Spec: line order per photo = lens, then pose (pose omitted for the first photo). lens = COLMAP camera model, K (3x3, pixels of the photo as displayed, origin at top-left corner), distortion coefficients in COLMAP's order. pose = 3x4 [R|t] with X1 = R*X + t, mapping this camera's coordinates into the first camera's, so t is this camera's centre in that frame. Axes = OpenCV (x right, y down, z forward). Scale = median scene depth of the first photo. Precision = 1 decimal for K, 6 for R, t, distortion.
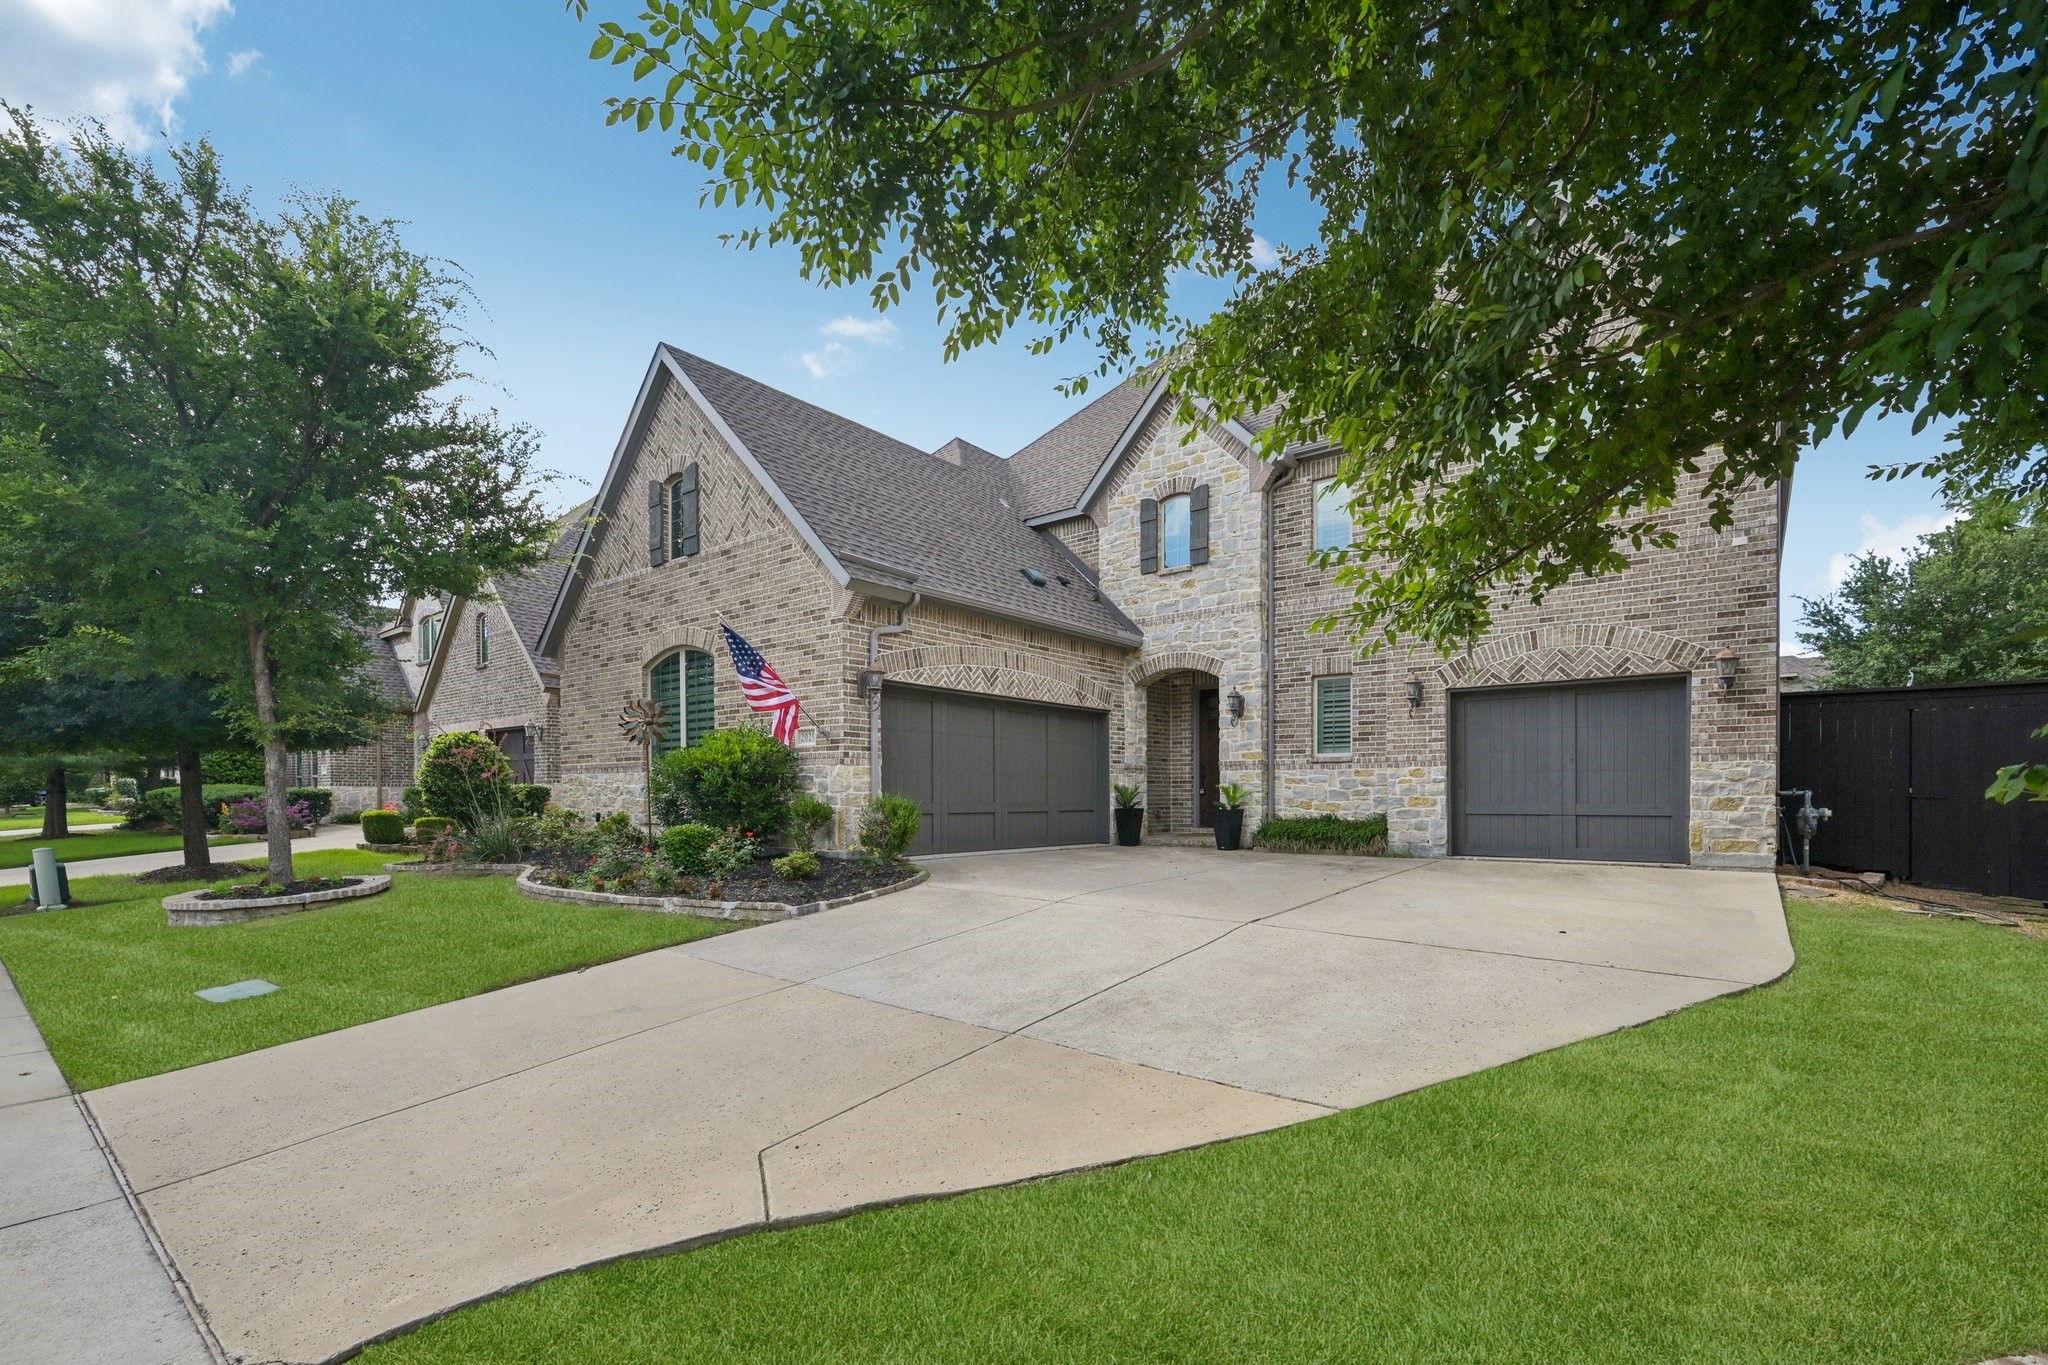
lens RADIAL K [[853.4, 0, 1033.1], [0, 853.4, 680.4], [0, 0, 1]] dist [-0.000620, -0.000139]
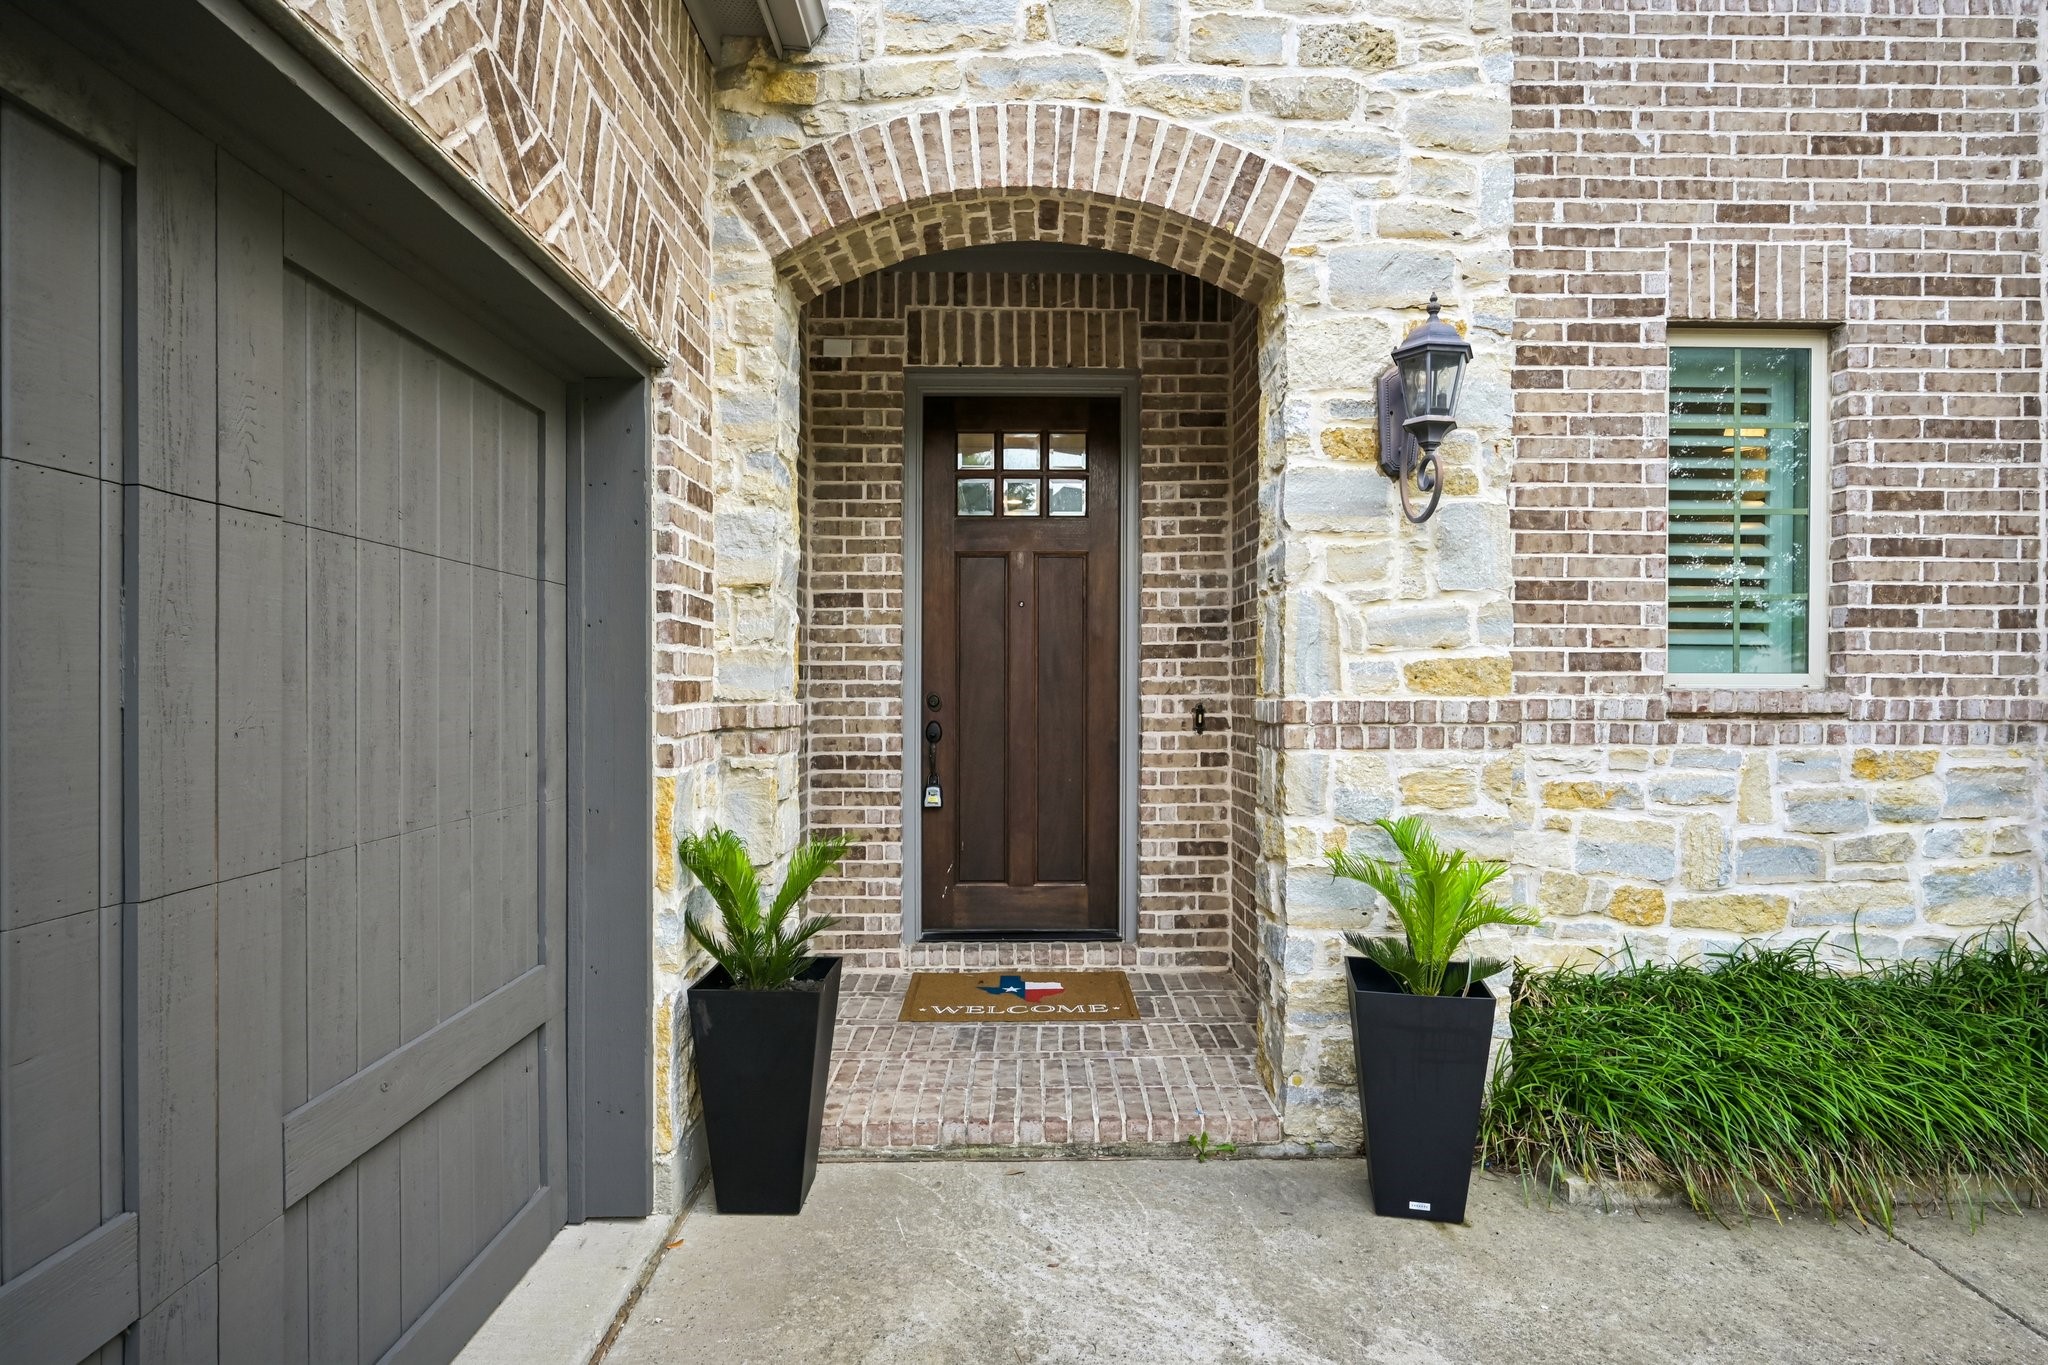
lens RADIAL K [[1094.7, 0, 1022.4], [0, 1094.7, 687.2], [0, 0, 1]] dist [-0.000268, -0.000079]
pose [[0.784266, 0.002844, 0.620419, 0.020394], [-0.085718, 0.990896, 0.103814, 0.070748], [-0.614475, -0.134599, 0.777370, 0.839695]]
